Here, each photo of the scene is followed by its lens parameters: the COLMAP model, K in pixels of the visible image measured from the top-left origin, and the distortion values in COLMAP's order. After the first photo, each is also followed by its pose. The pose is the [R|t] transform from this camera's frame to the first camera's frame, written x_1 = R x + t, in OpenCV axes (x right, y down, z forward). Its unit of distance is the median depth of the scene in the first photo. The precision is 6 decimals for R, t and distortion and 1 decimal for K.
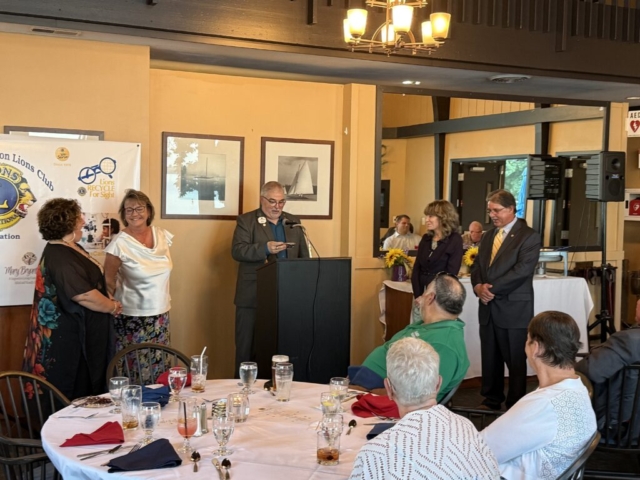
lens RADIAL K [[889.3, 0, 322.5], [0, 889.3, 224.4], [0, 0, 1]] dist [0.053751, 0.000000]
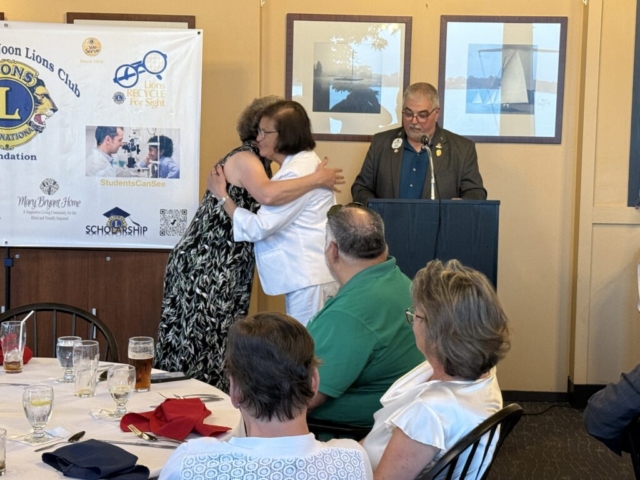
lens RADIAL K [[1299.2, 0, 334.4], [0, 1299.2, 208.7], [0, 0, 1]] dist [0.186469, 0.000000]
pose [[0.861976, 0.037800, -0.505538, 0.425221], [-0.019321, 0.998941, 0.041749, 0.005715], [0.506580, -0.026220, 0.861794, 0.160094]]
